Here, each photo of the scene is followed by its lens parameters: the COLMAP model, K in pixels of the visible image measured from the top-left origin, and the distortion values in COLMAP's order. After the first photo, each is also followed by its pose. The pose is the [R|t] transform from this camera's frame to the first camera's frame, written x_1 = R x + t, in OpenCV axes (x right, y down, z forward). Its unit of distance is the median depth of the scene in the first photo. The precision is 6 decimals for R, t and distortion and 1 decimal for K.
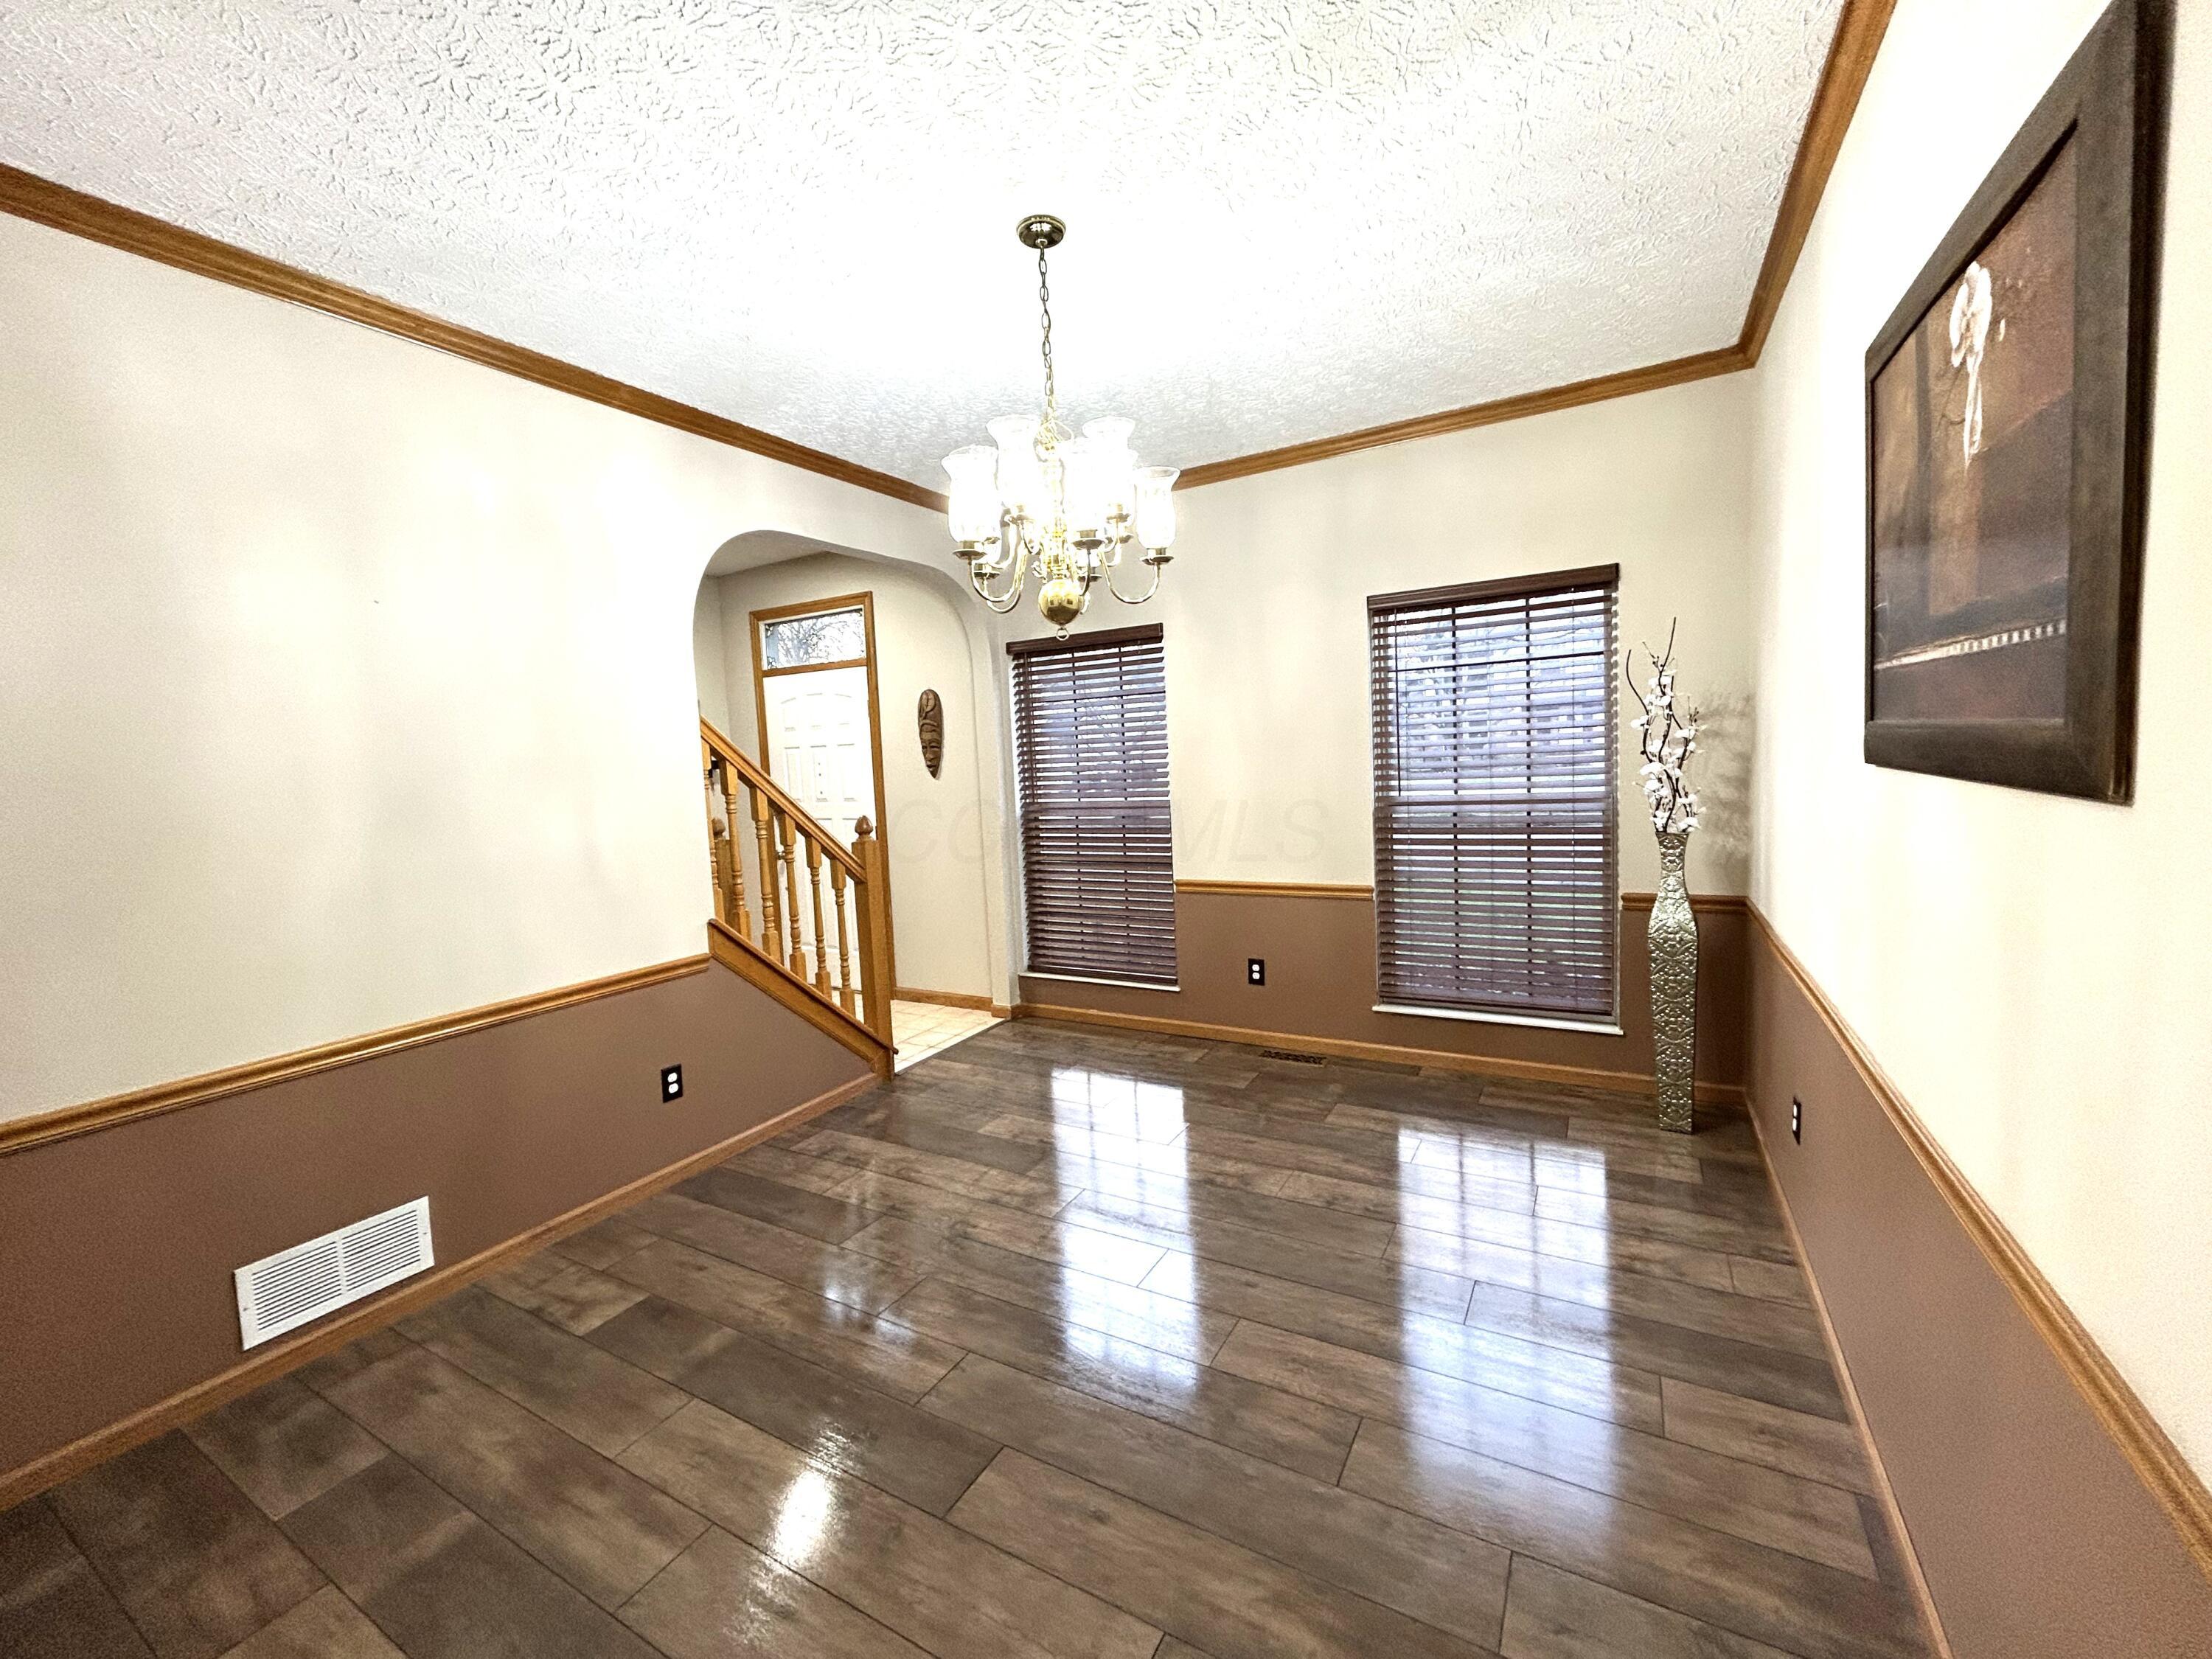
lens RADIAL K [[897.9, 0, 1095.5], [0, 897.9, 825.7], [0, 0, 1]] dist [0.000668, 0.000747]
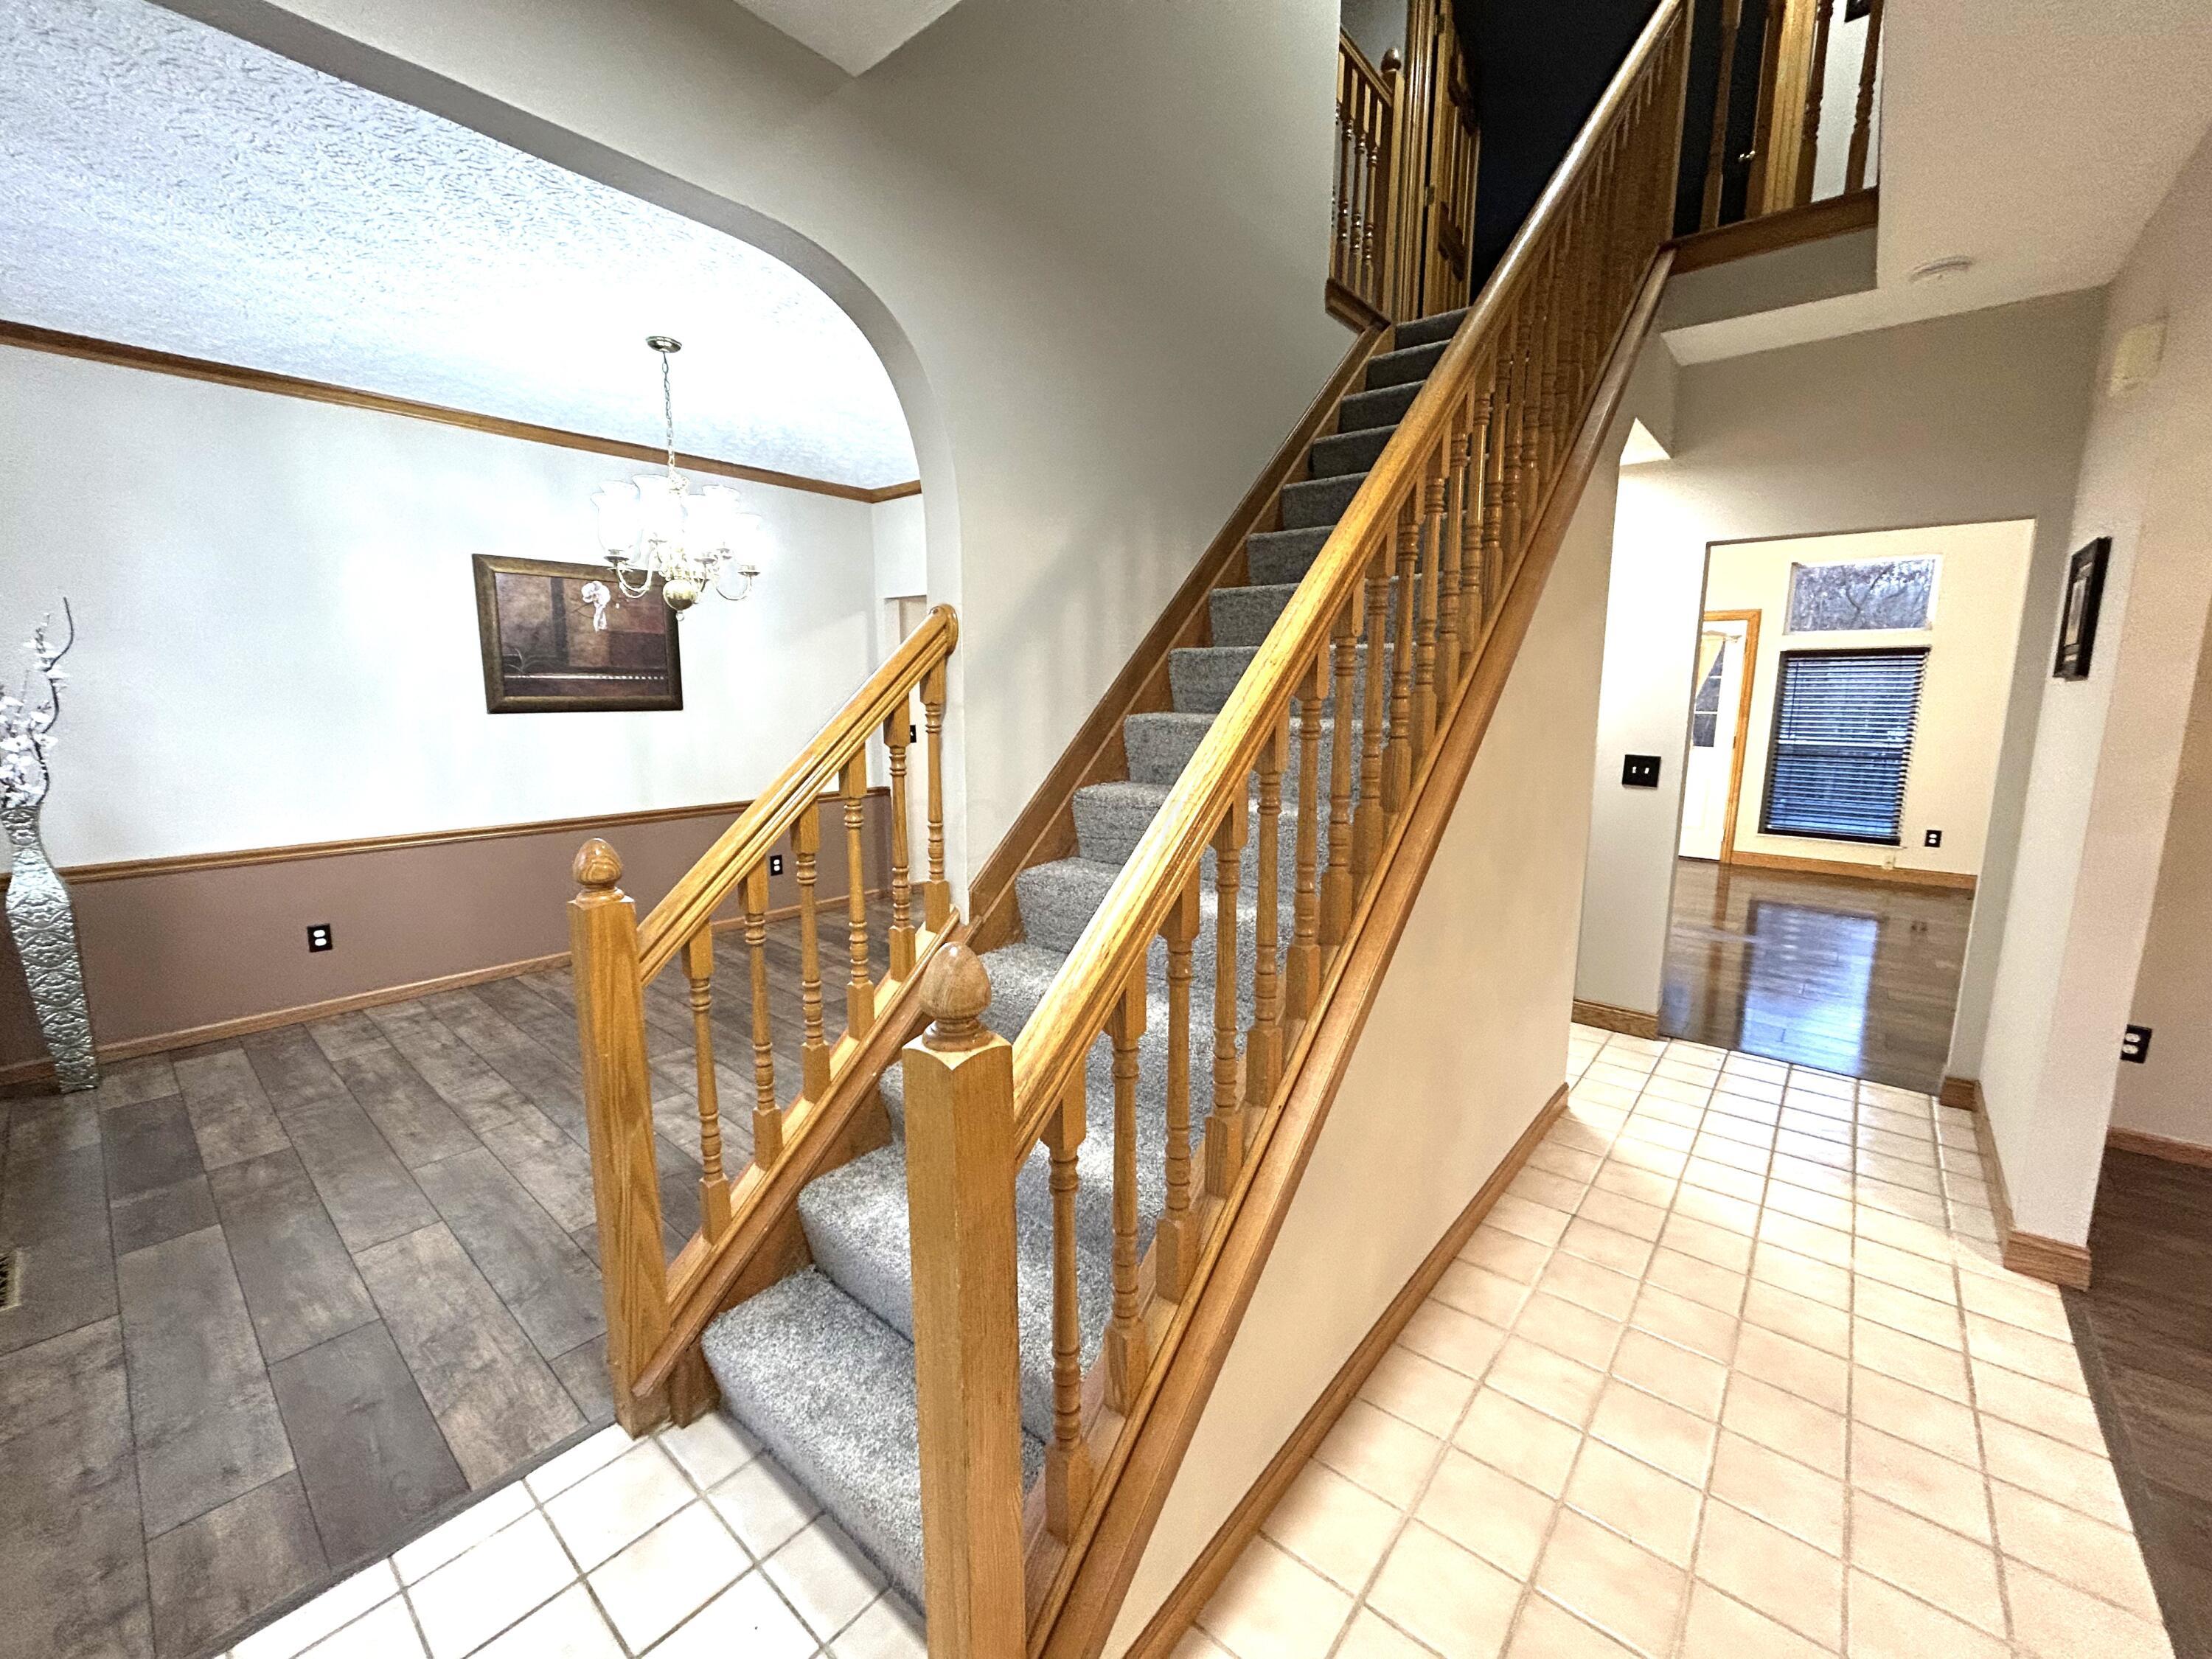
lens RADIAL K [[897.9, 0, 1095.5], [0, 897.9, 825.7], [0, 0, 1]] dist [0.000668, 0.000747]
pose [[-0.981473, 0.027531, 0.189612, -0.767128], [0.070078, 0.972636, 0.221515, -0.115606], [-0.178325, 0.230699, -0.956545, 1.859708]]
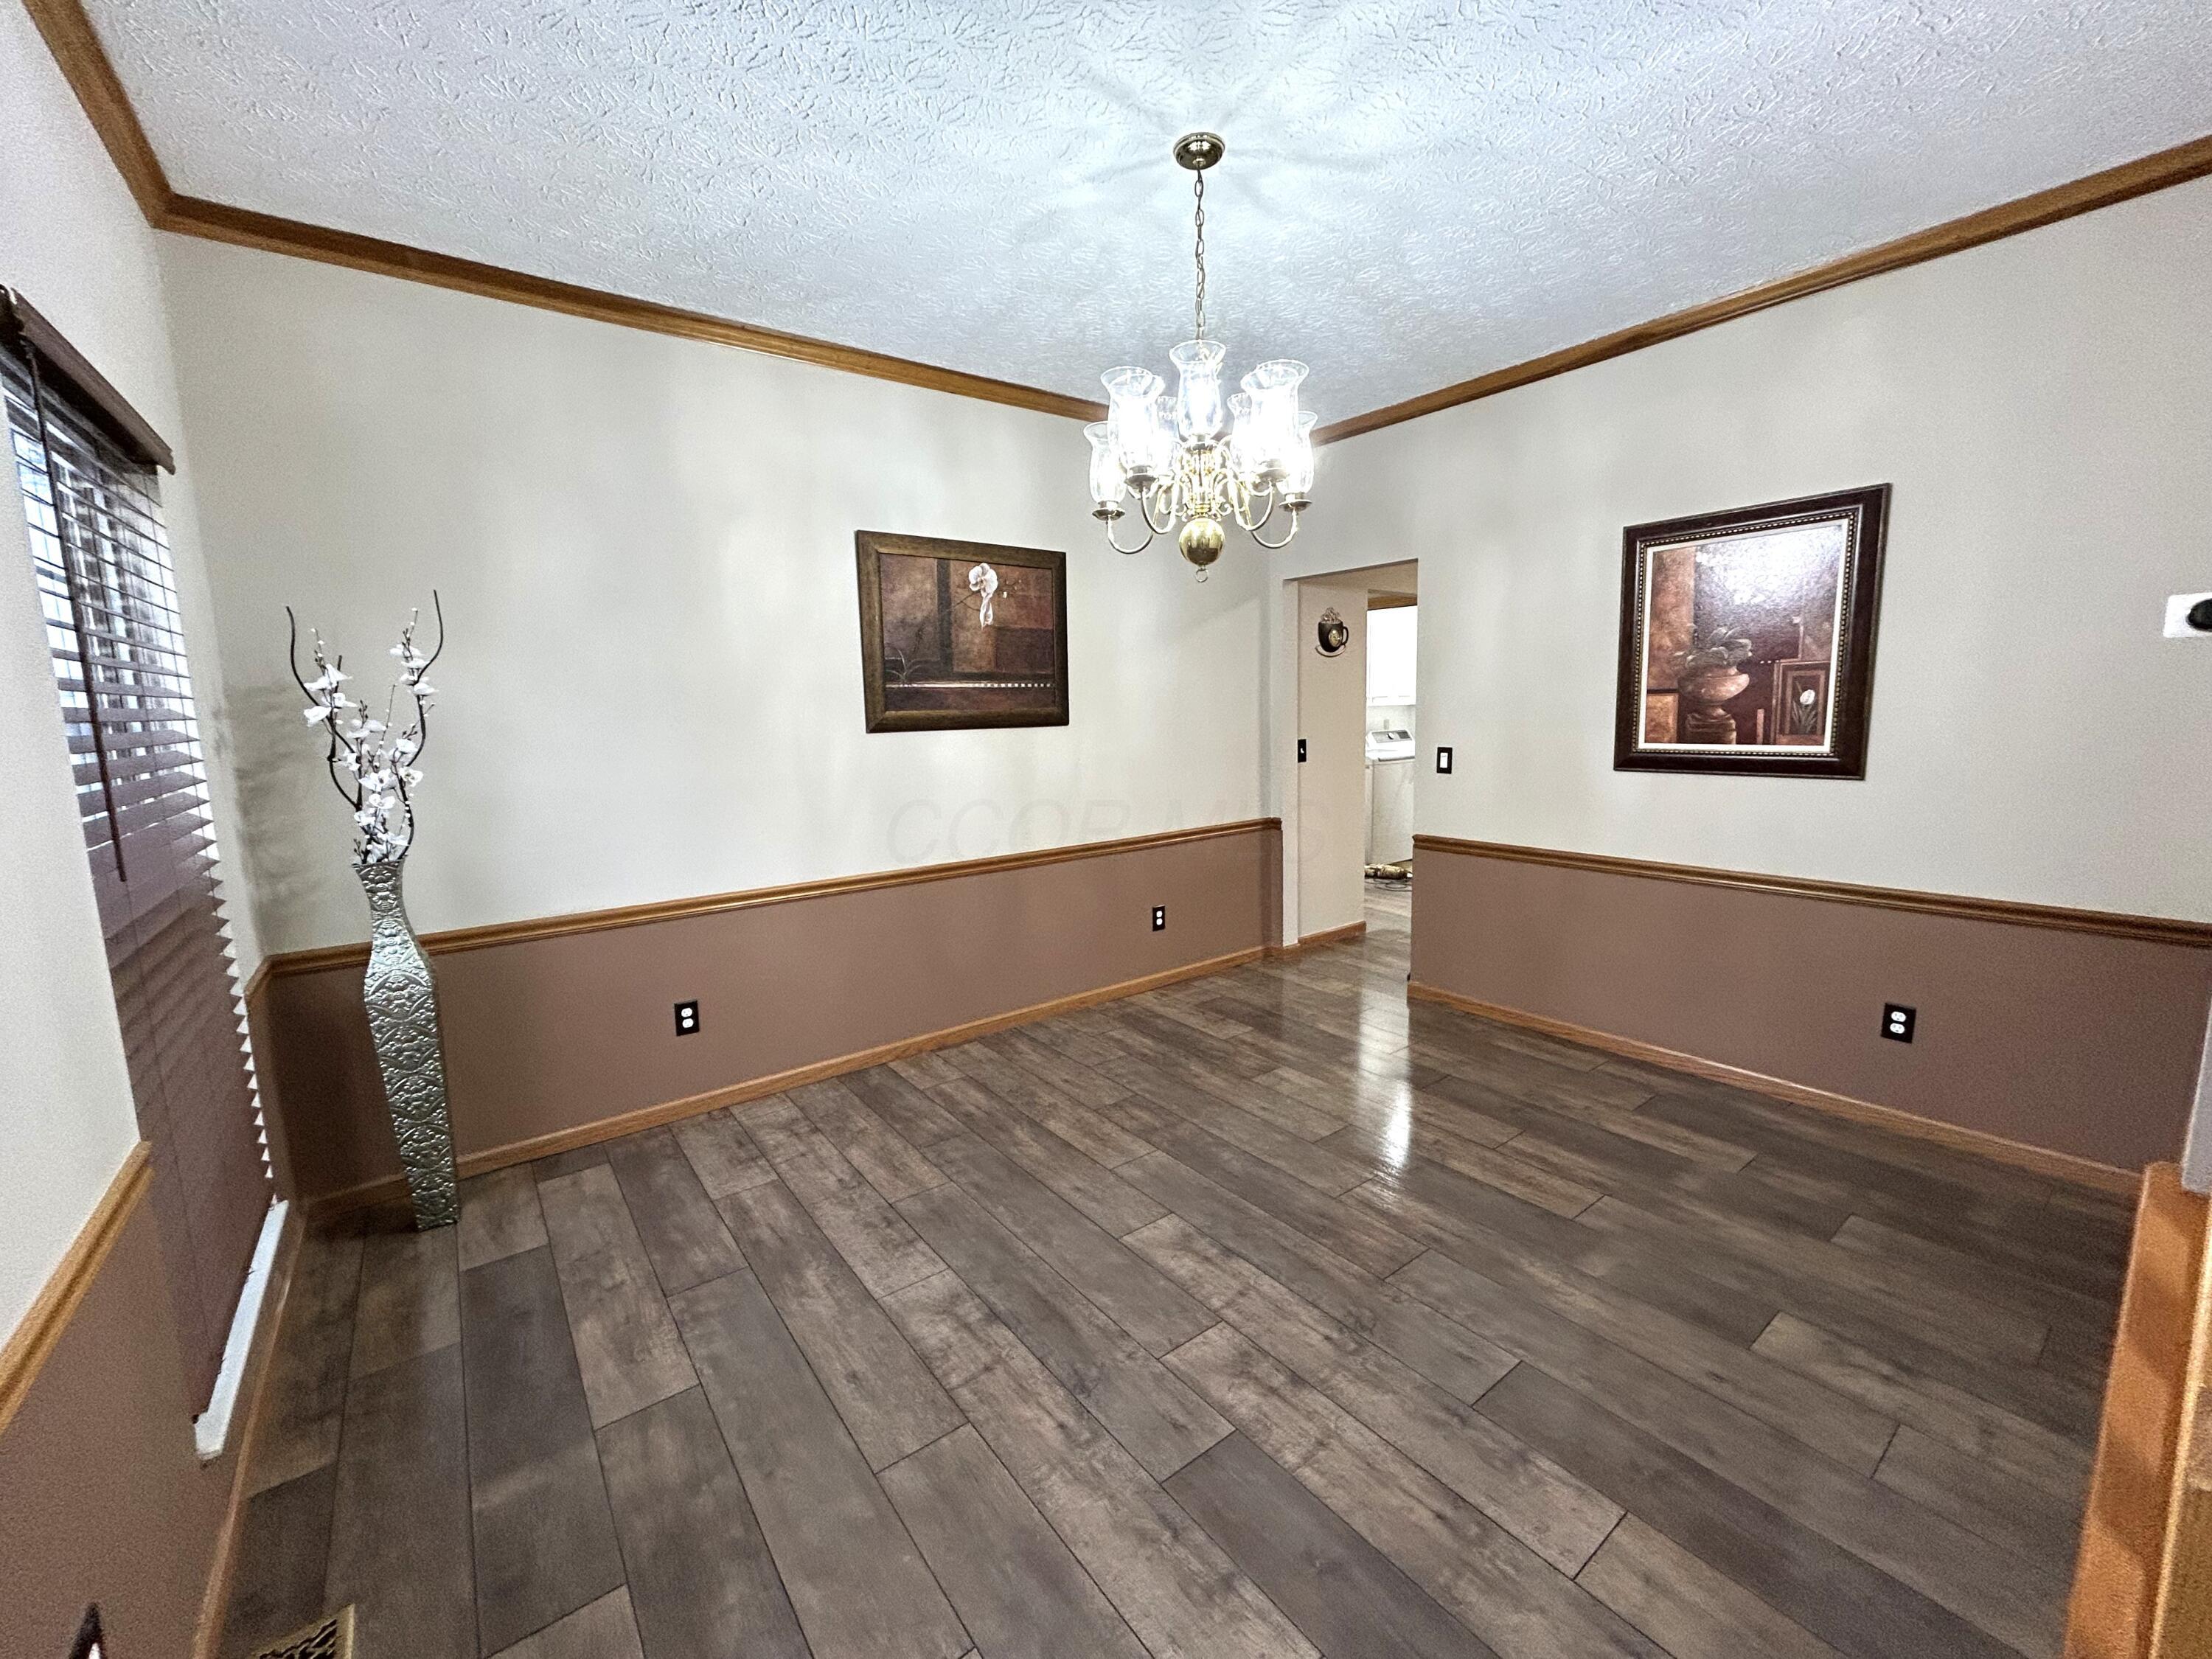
lens RADIAL K [[896.7, 0, 1106.0], [0, 896.7, 829.5], [0, 0, 1]] dist [-0.029859, 0.025212]
pose [[-0.922994, 0.019639, 0.384312, -0.240665], [0.103275, 0.974701, 0.198223, -0.114175], [-0.370697, 0.222649, -0.901672, 1.541570]]
